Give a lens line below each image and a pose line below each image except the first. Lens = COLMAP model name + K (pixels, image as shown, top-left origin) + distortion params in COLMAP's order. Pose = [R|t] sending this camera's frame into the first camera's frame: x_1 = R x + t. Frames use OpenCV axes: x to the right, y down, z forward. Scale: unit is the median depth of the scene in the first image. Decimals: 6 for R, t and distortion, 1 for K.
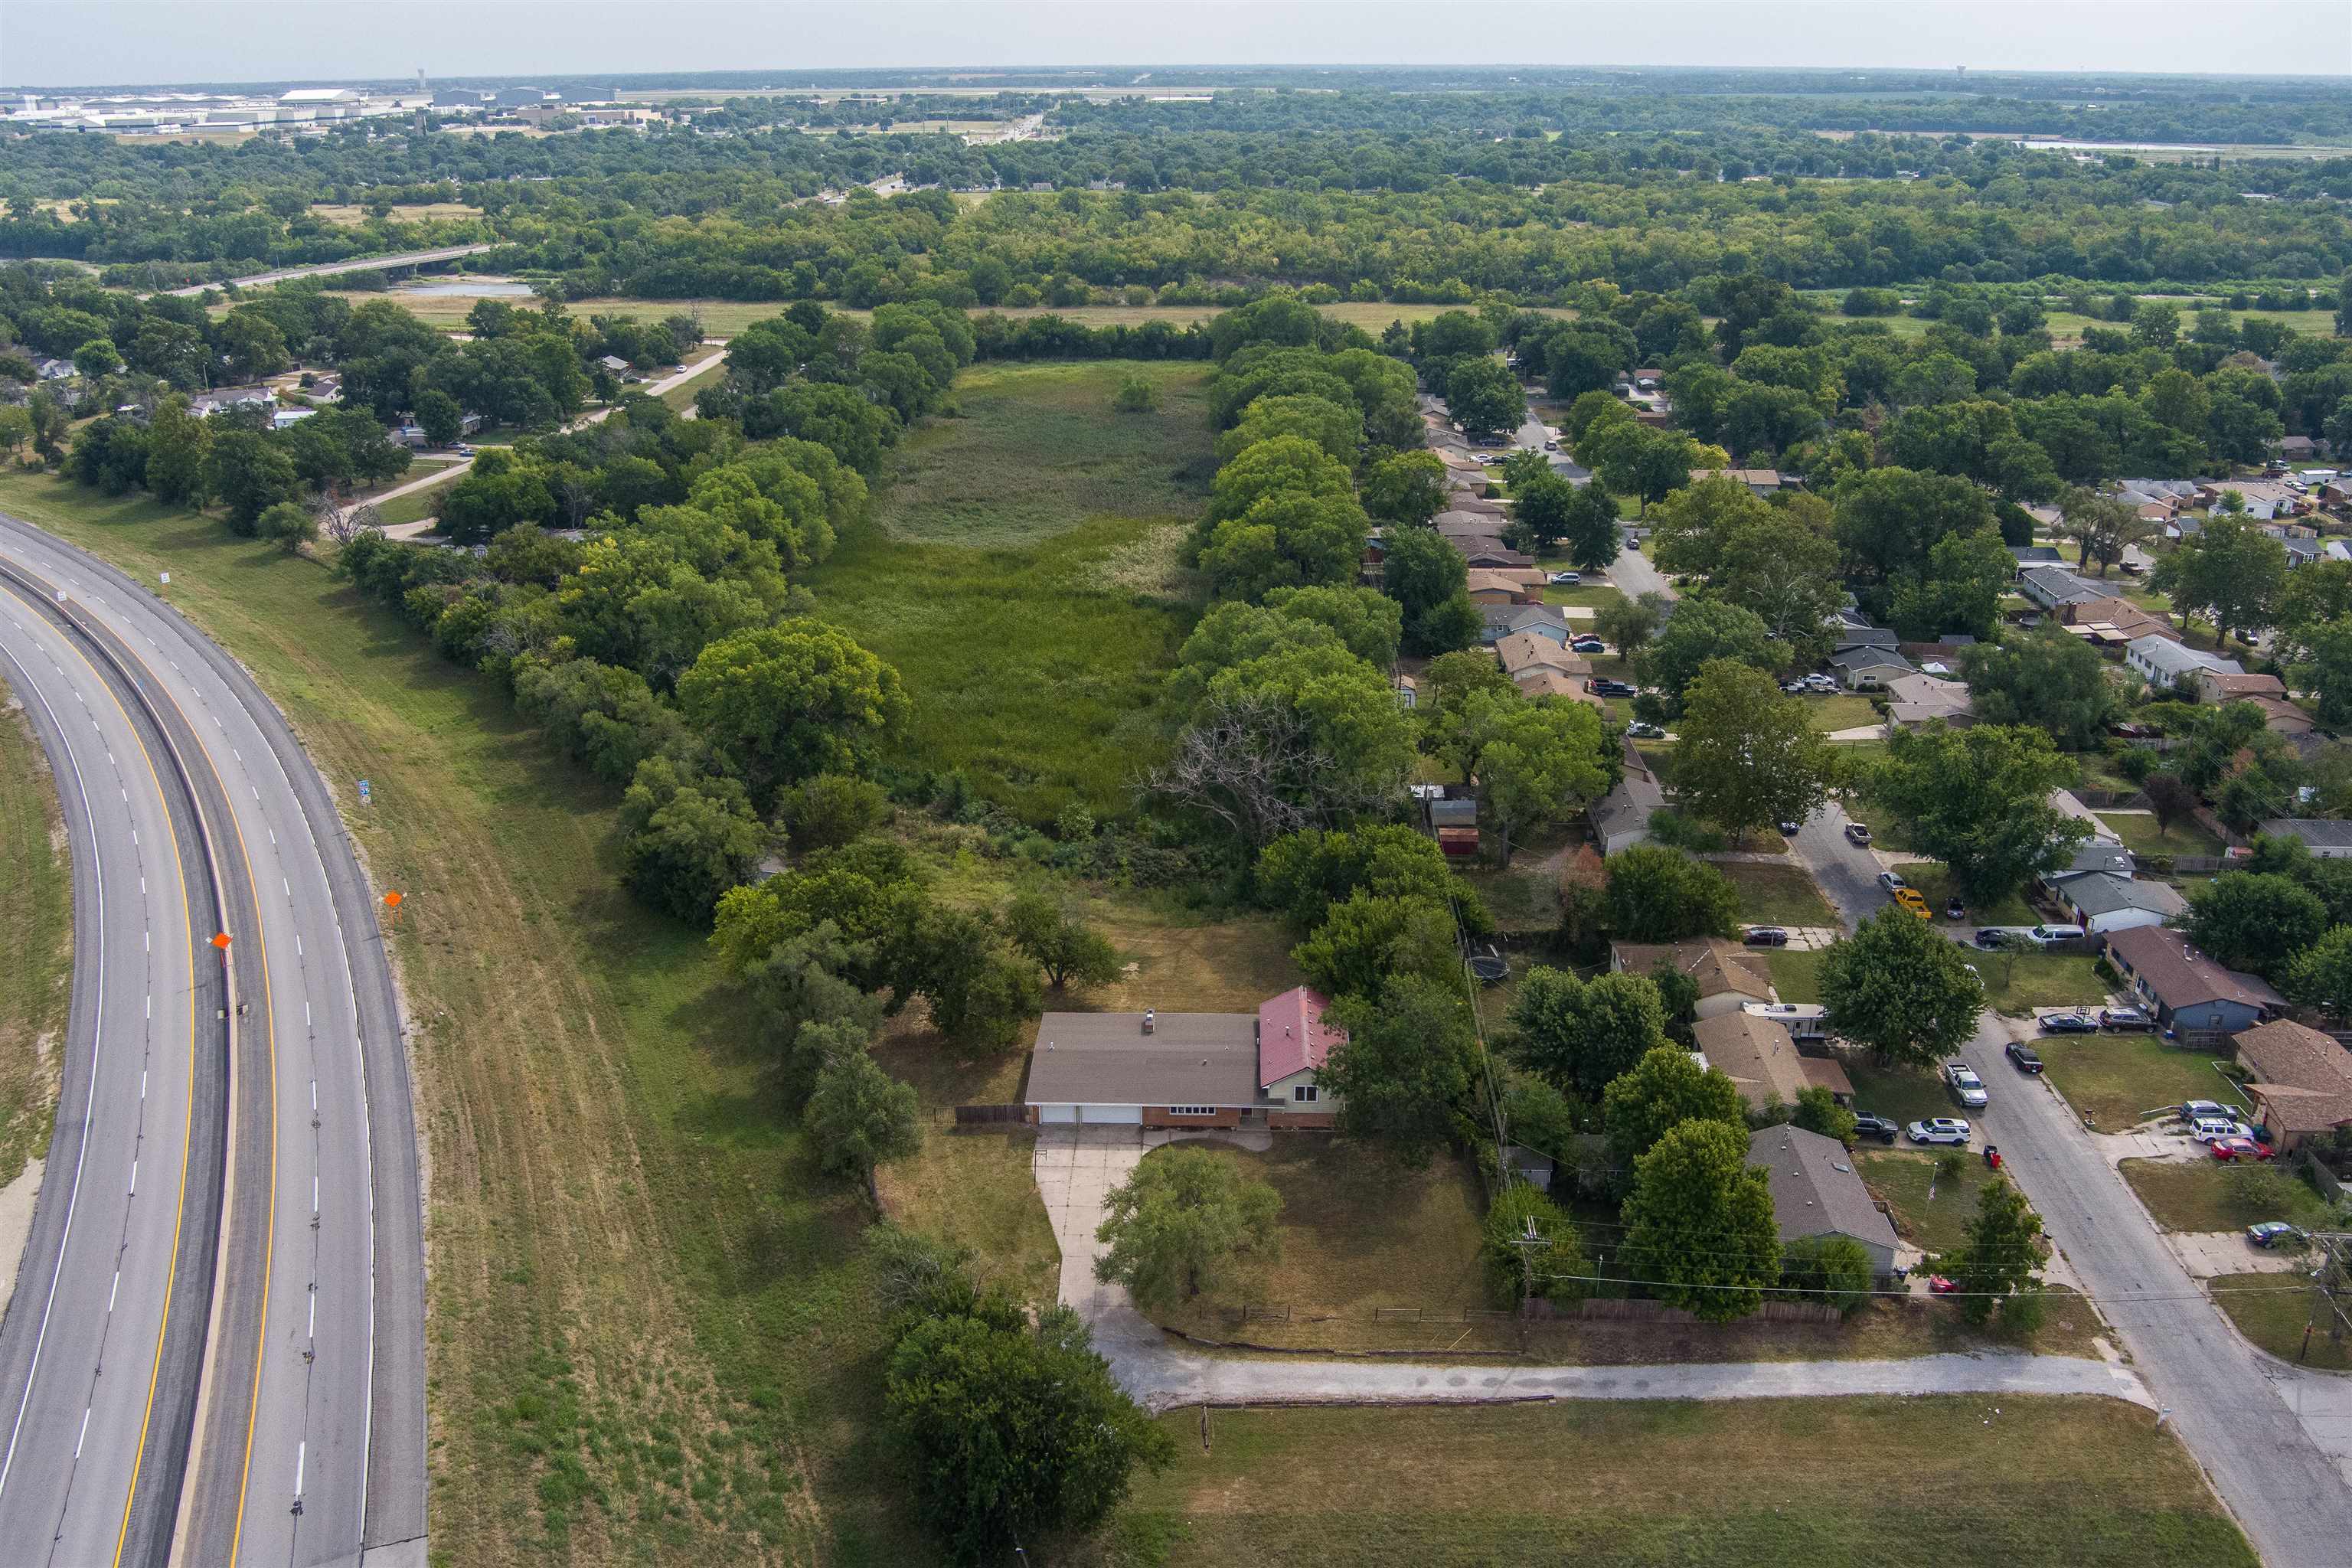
lens RADIAL K [[1913.6, 0, 1177.4], [0, 1913.6, 785.9], [0, 0, 1]] dist [-0.080318, 0.043406]
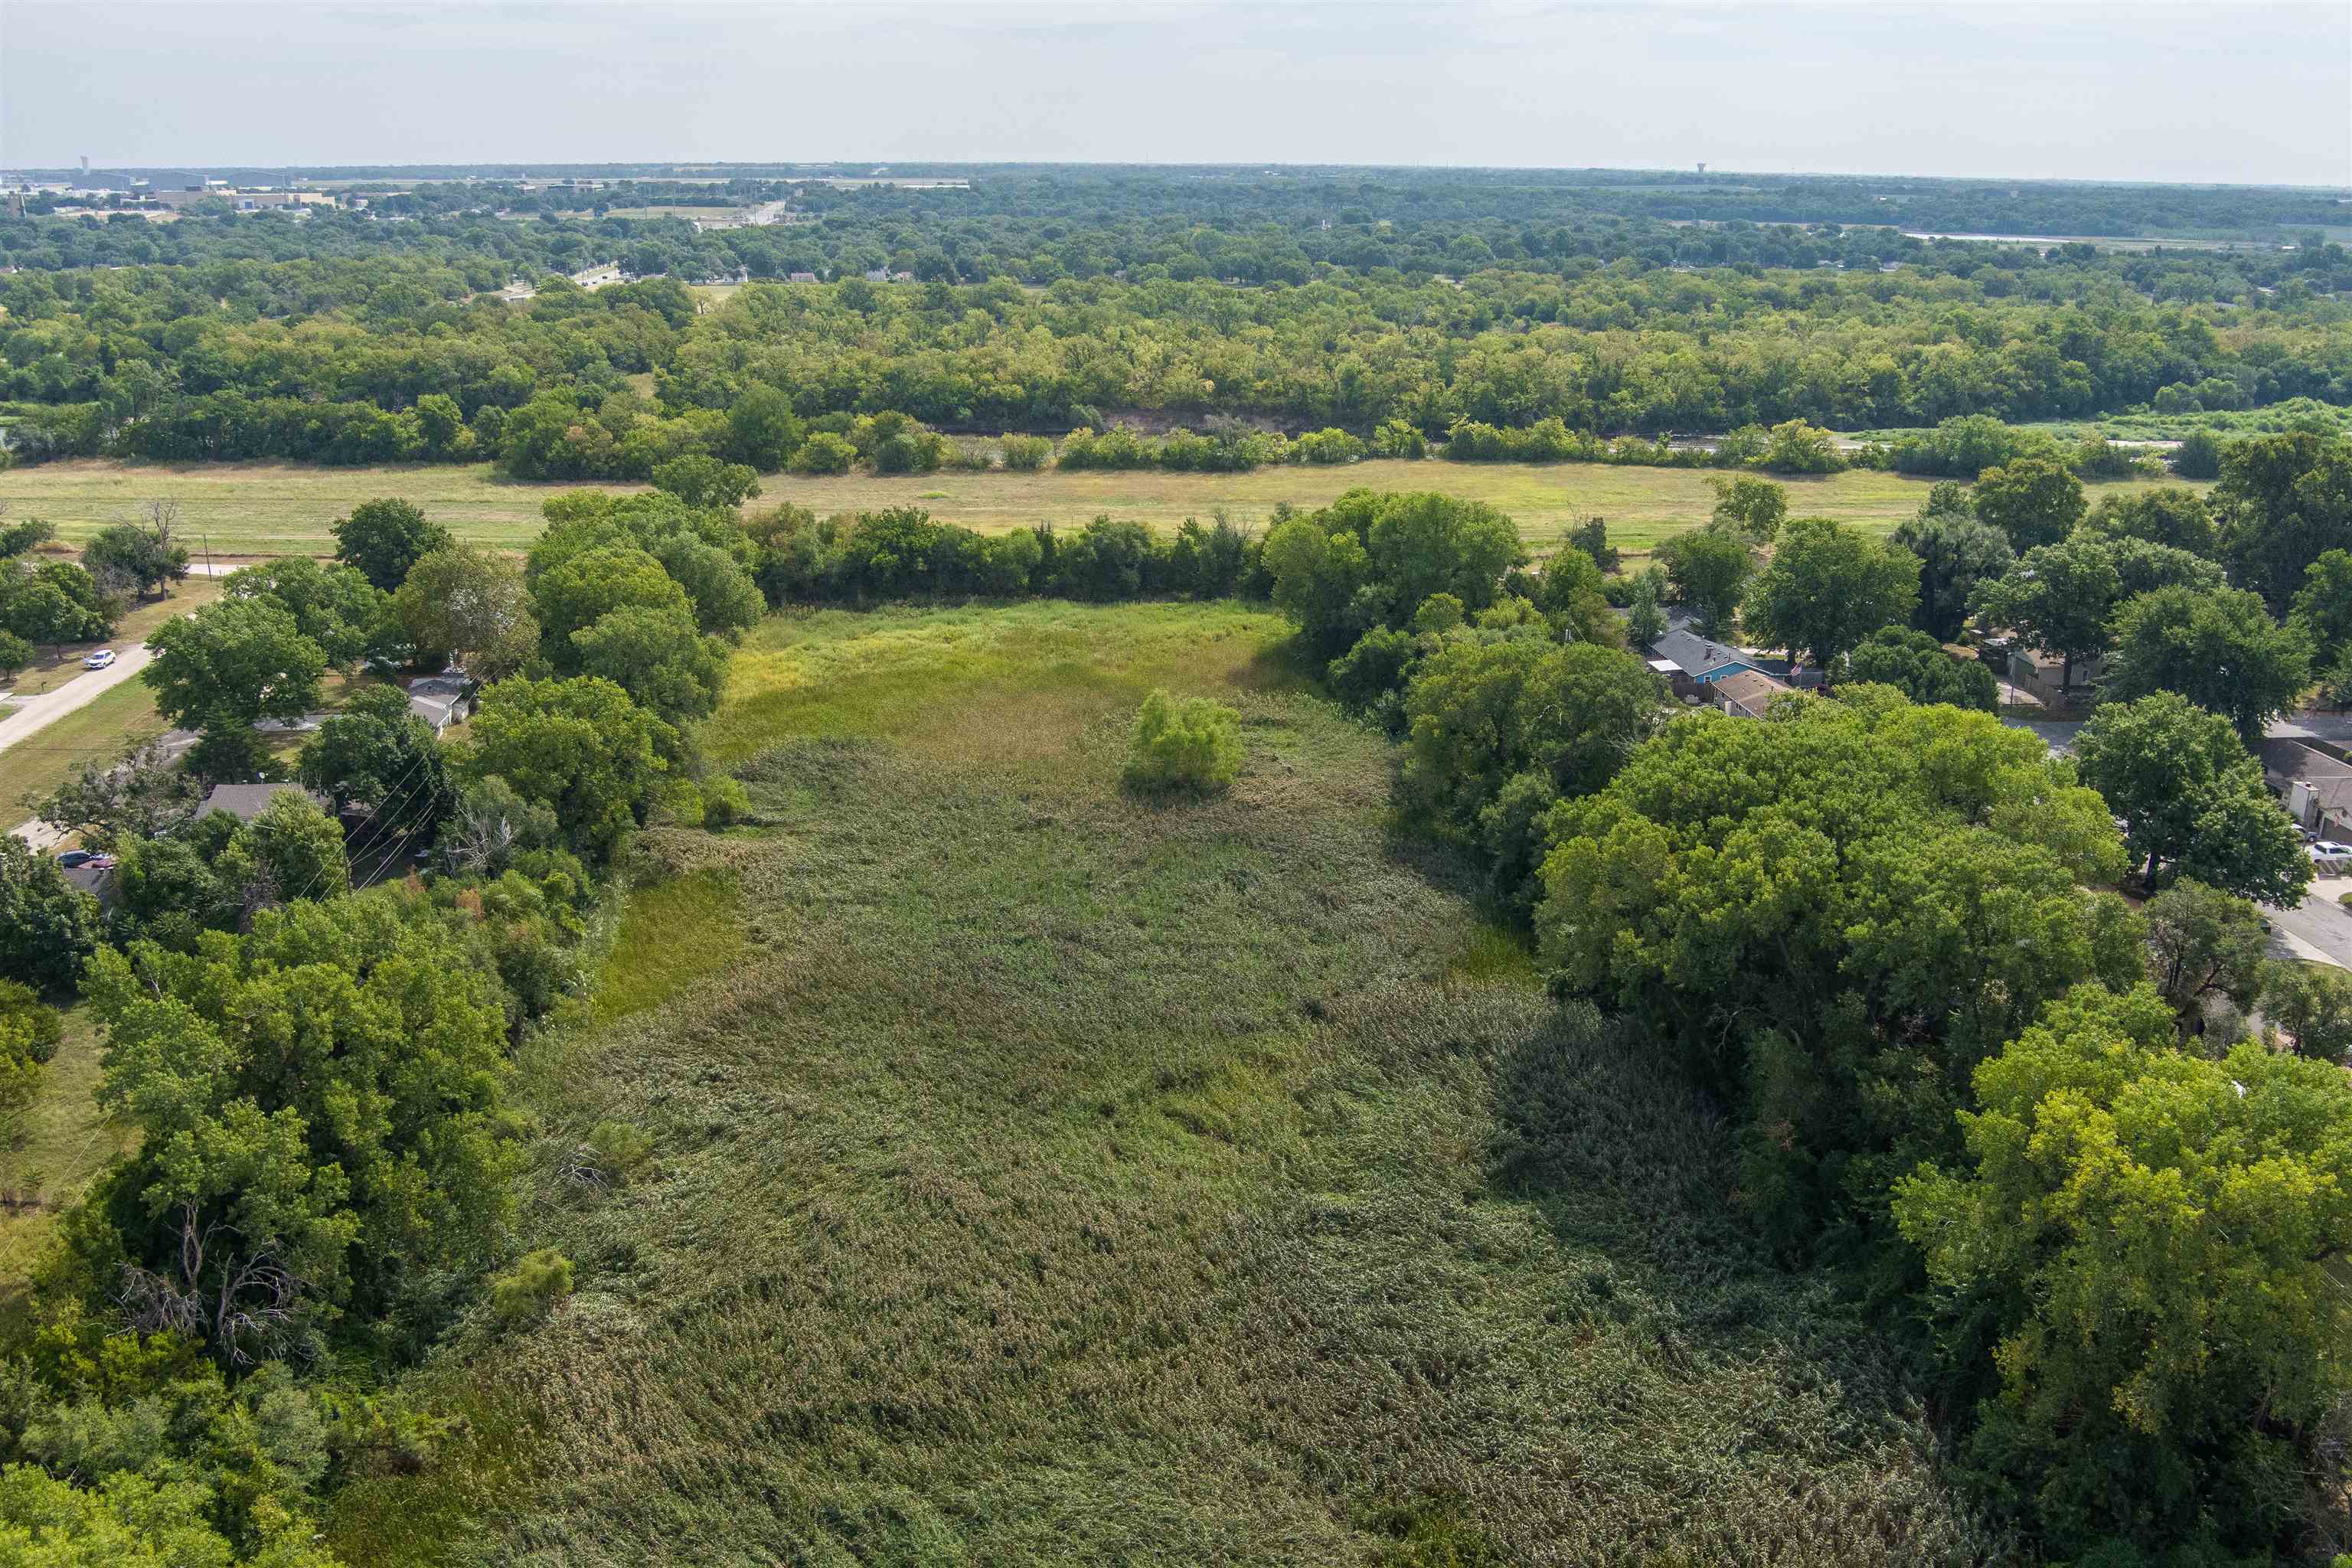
lens RADIAL K [[1913.6, 0, 1178.7], [0, 1913.6, 786.1], [0, 0, 1]] dist [-0.080318, 0.043406]
pose [[0.990536, -0.031907, 0.133494, -0.029530], [0.038335, 0.998212, -0.045859, -0.068201], [-0.131792, 0.050543, 0.989988, 0.226559]]
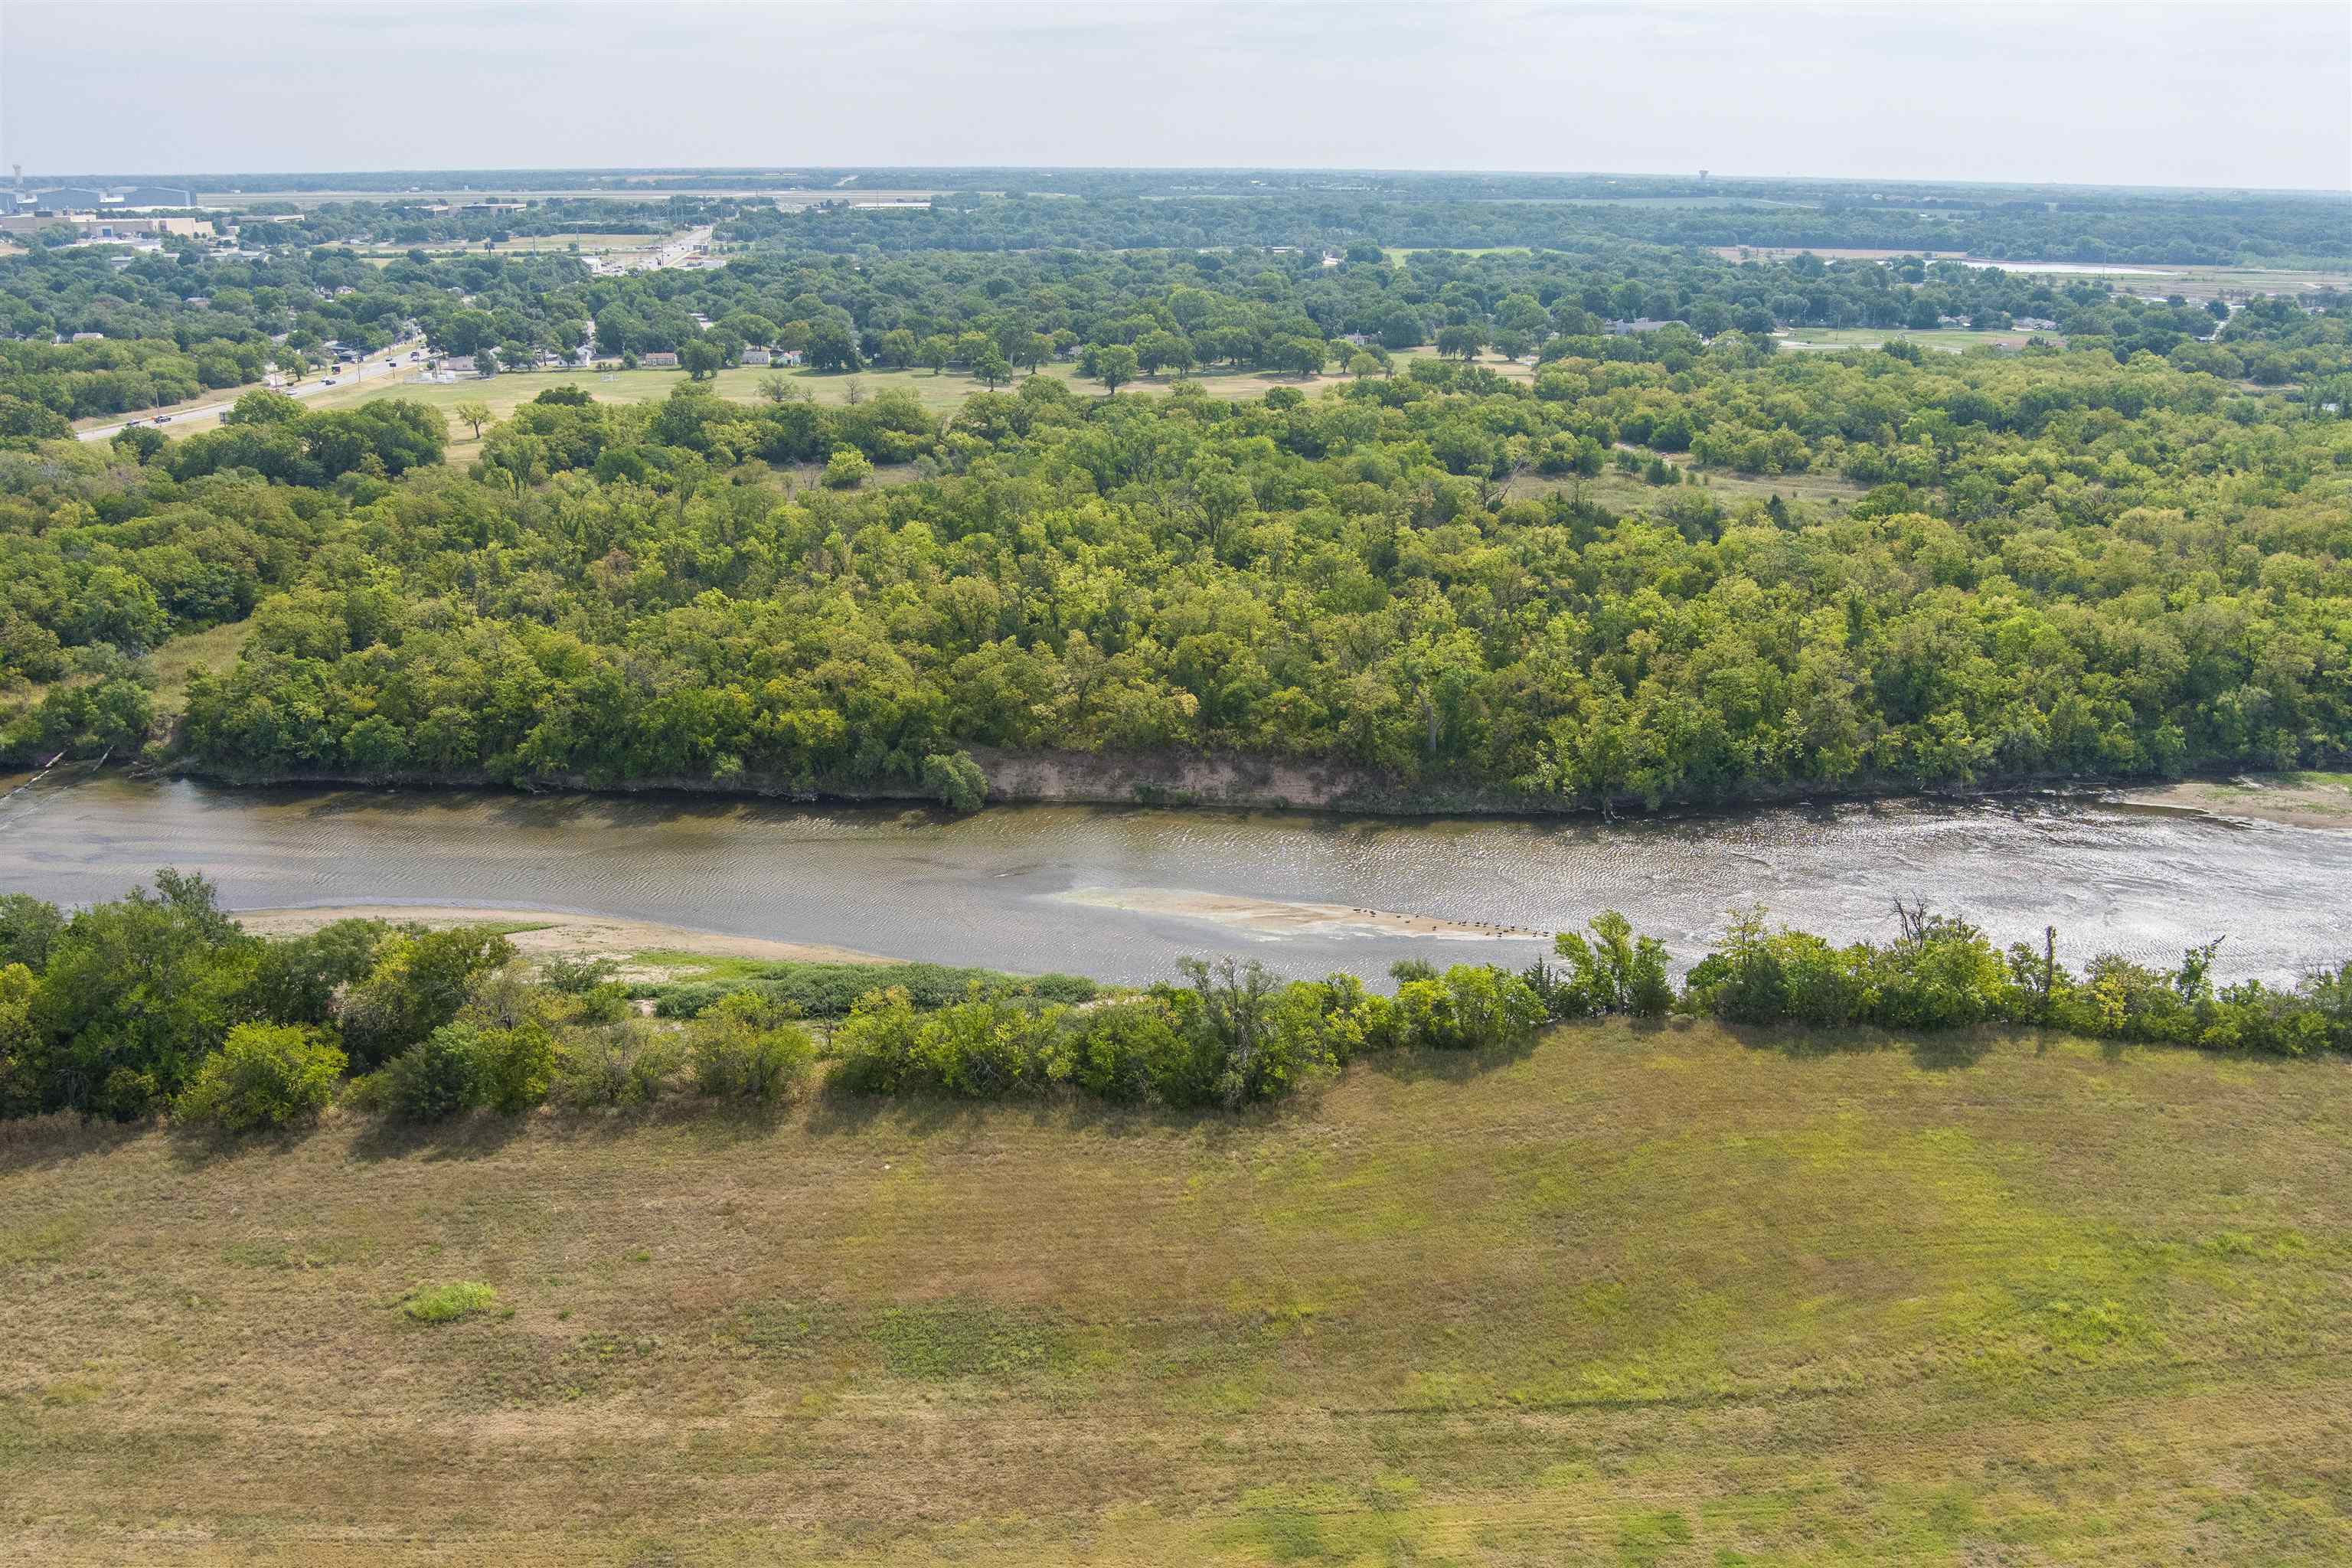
lens RADIAL K [[1913.6, 0, 1182.2], [0, 1913.6, 781.3], [0, 0, 1]] dist [-0.080318, 0.043406]
pose [[0.989190, -0.035337, 0.142316, 0.000506], [0.042621, 0.997915, -0.048465, -0.149274], [-0.140306, 0.054007, 0.988634, 0.400916]]
